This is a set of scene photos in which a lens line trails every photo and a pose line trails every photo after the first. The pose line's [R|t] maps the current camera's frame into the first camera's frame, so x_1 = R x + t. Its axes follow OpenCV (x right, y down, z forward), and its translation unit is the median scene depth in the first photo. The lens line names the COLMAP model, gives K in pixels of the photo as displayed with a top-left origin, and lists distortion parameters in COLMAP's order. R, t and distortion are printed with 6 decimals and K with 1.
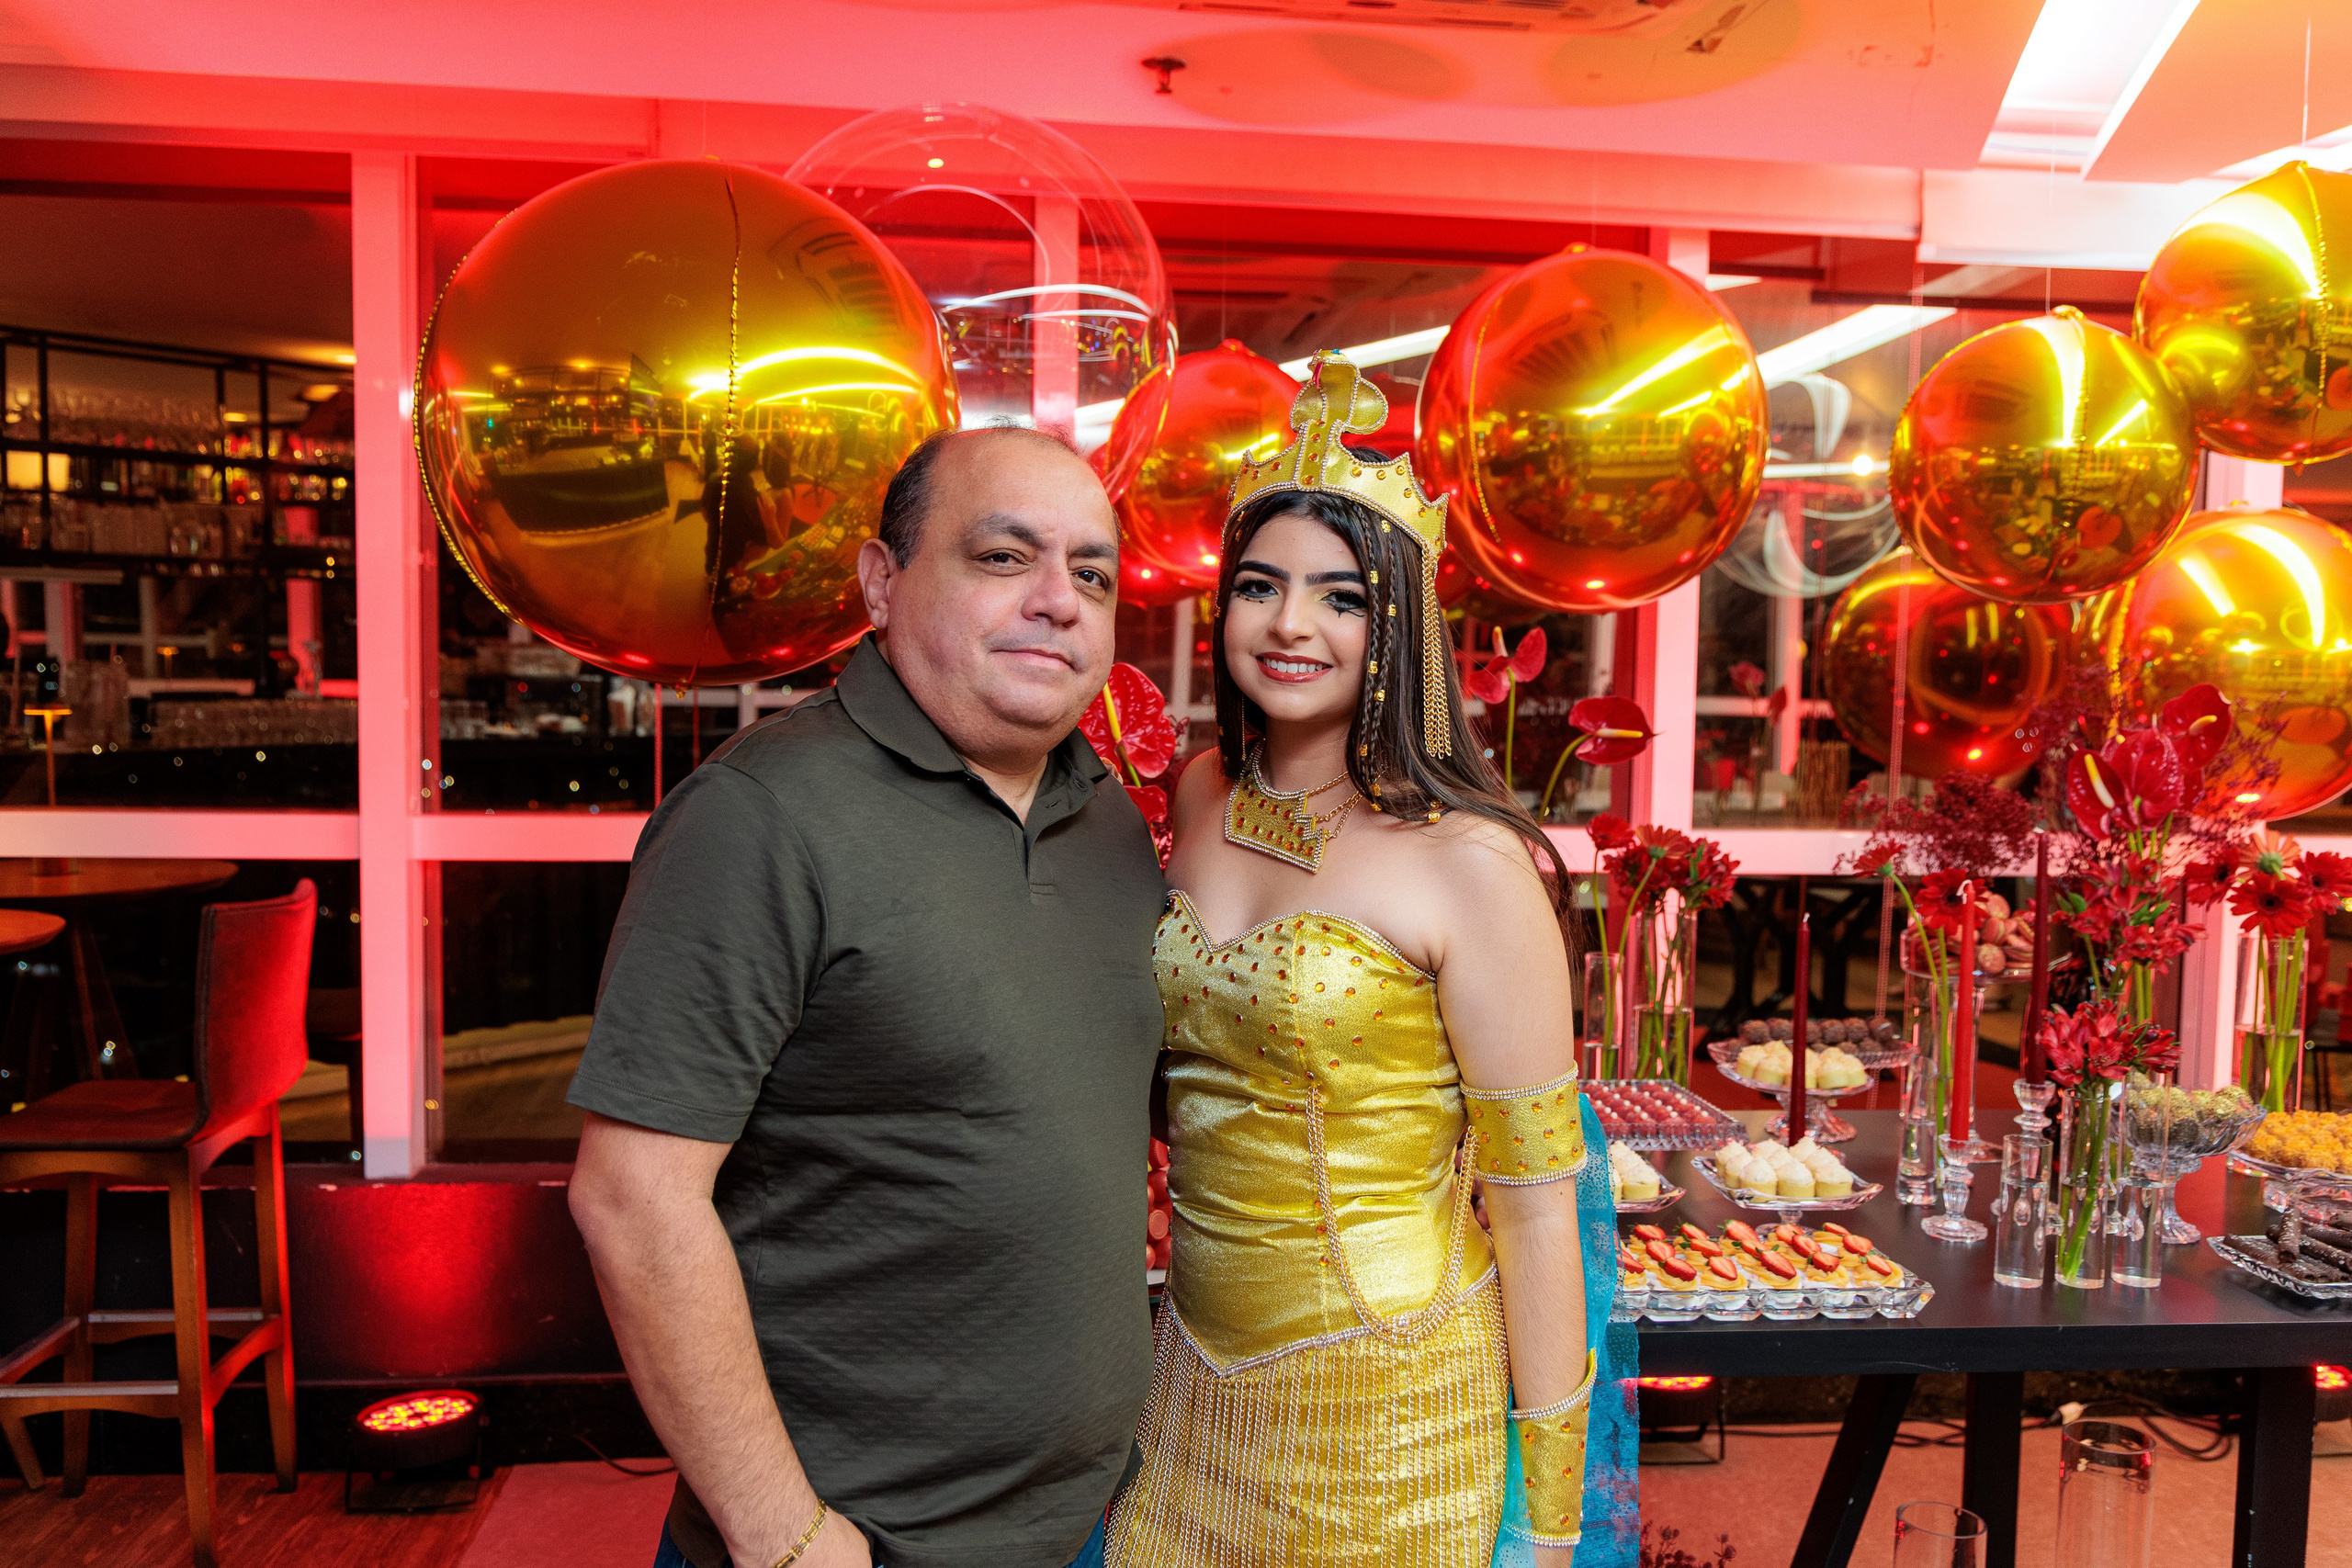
lens RADIAL K [[1998.1, 0, 1176.0], [0, 1998.1, 784.0], [0, 0, 1]] dist [-0.002846, -0.002208]
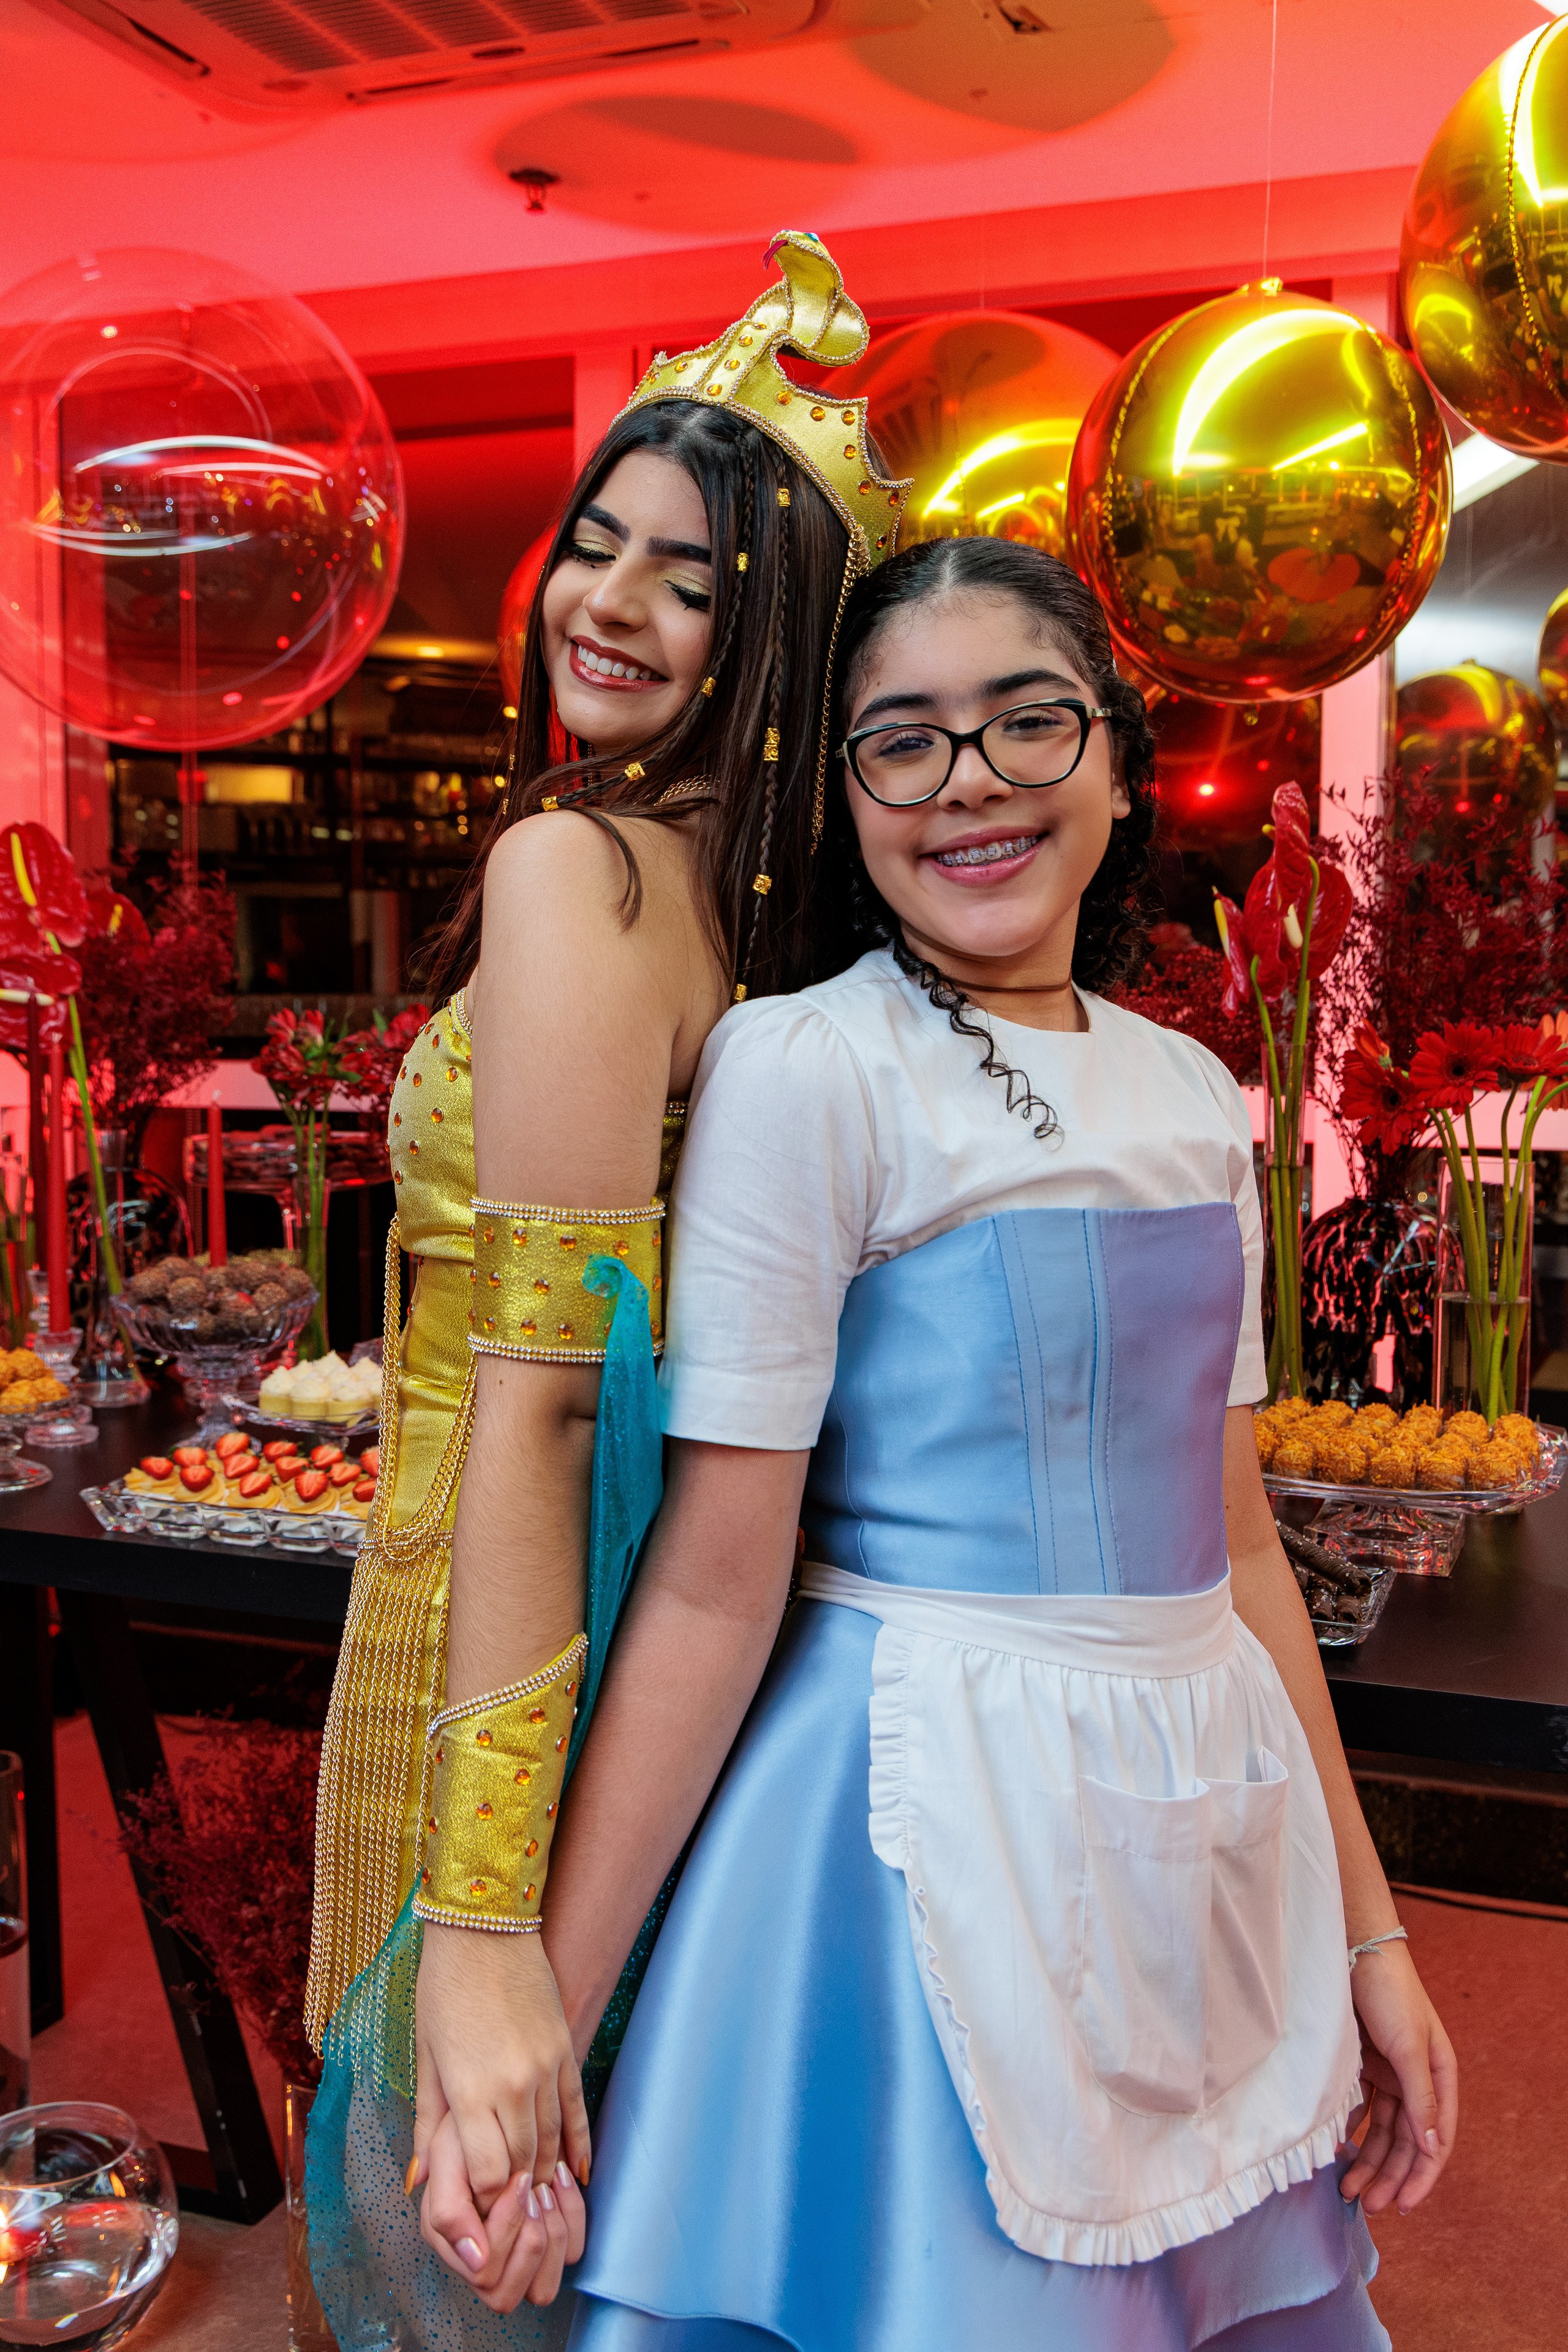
lens RADIAL K [[2337.2, 0, 784.0], [0, 2337.2, 1176.0], [0, 0, 1]] dist [0.072860, 0.001590]
pose [[0.884090, 0.016585, -0.467023, 0.583266], [-0.013172, 0.999857, 0.010571, 0.062913], [0.467132, -0.003194, 0.884182, 0.134717]]
